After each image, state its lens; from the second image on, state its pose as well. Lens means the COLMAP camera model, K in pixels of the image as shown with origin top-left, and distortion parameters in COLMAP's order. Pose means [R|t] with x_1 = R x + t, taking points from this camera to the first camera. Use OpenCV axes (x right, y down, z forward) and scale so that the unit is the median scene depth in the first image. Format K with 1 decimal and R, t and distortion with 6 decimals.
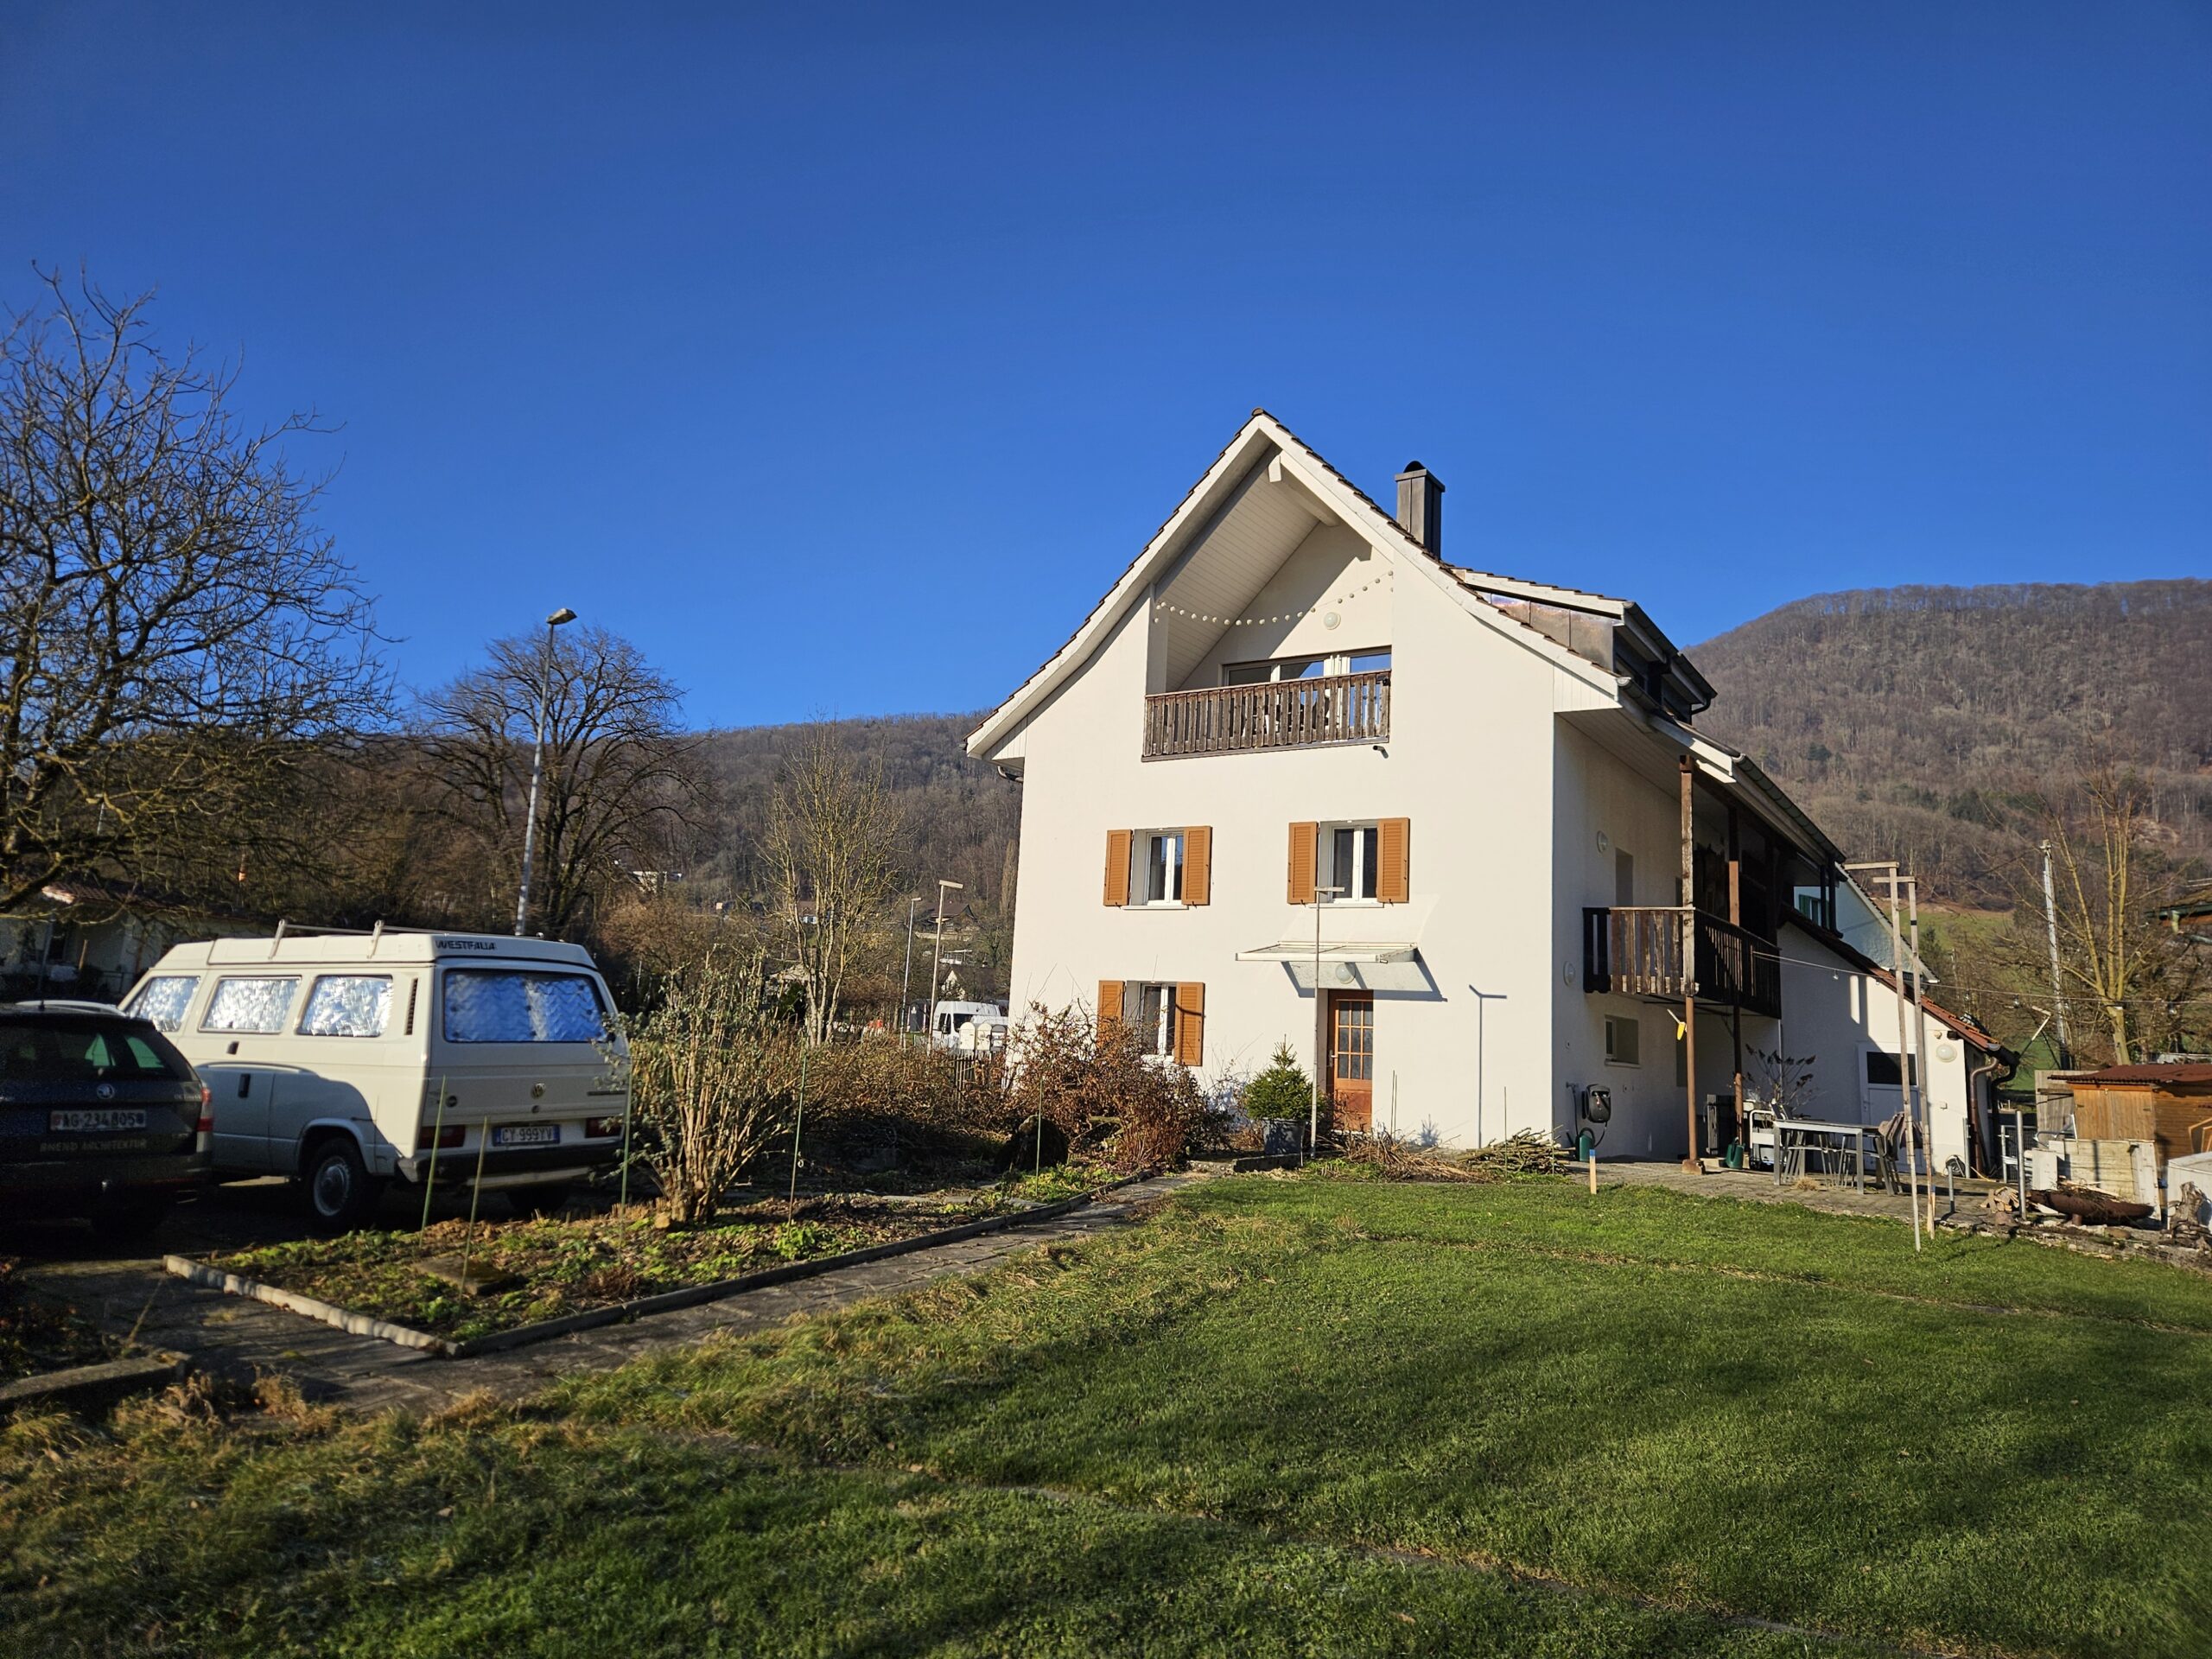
lens RADIAL K [[1481.7, 0, 1105.9], [0, 1481.7, 814.3], [0, 0, 1]] dist [0.075816, -0.049359]
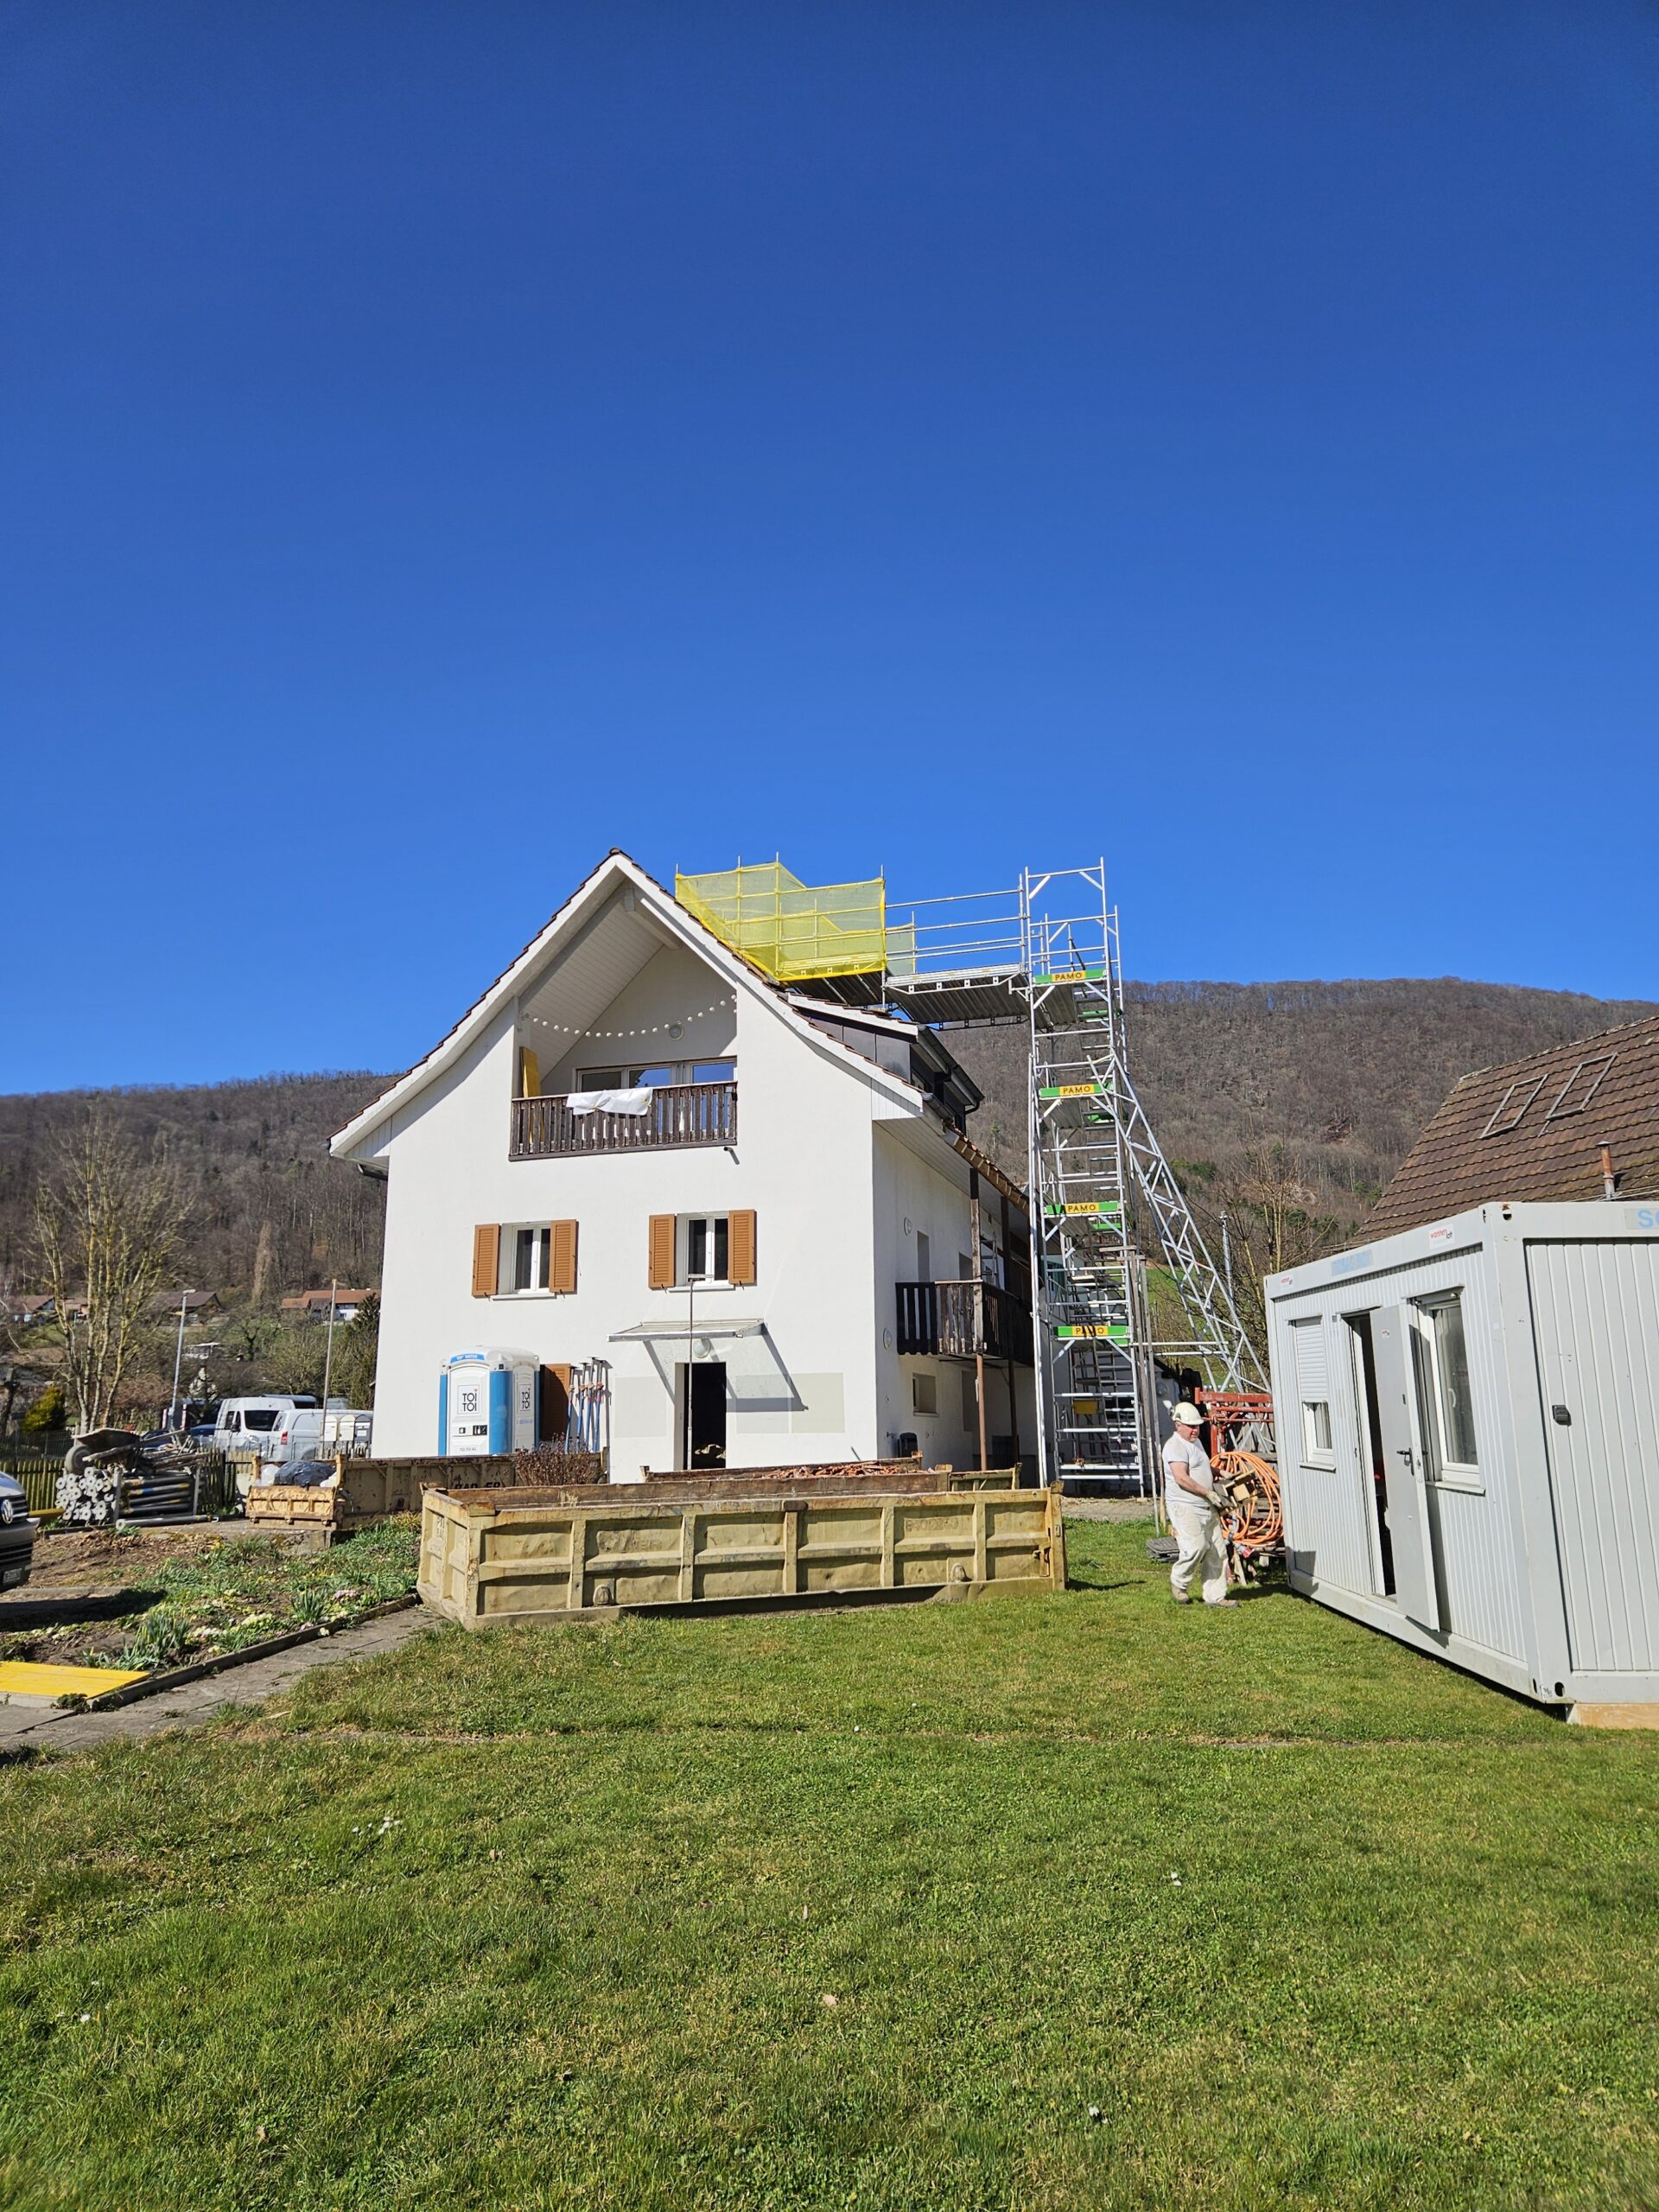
lens RADIAL K [[1481.7, 0, 819.7], [0, 1481.7, 1104.9], [0, 0, 1]] dist [0.075816, -0.049359]
pose [[0.956770, 0.003413, 0.290827, -0.076984], [0.012814, 0.998466, -0.053874, -0.015386], [-0.290565, 0.055271, 0.955258, -0.112526]]
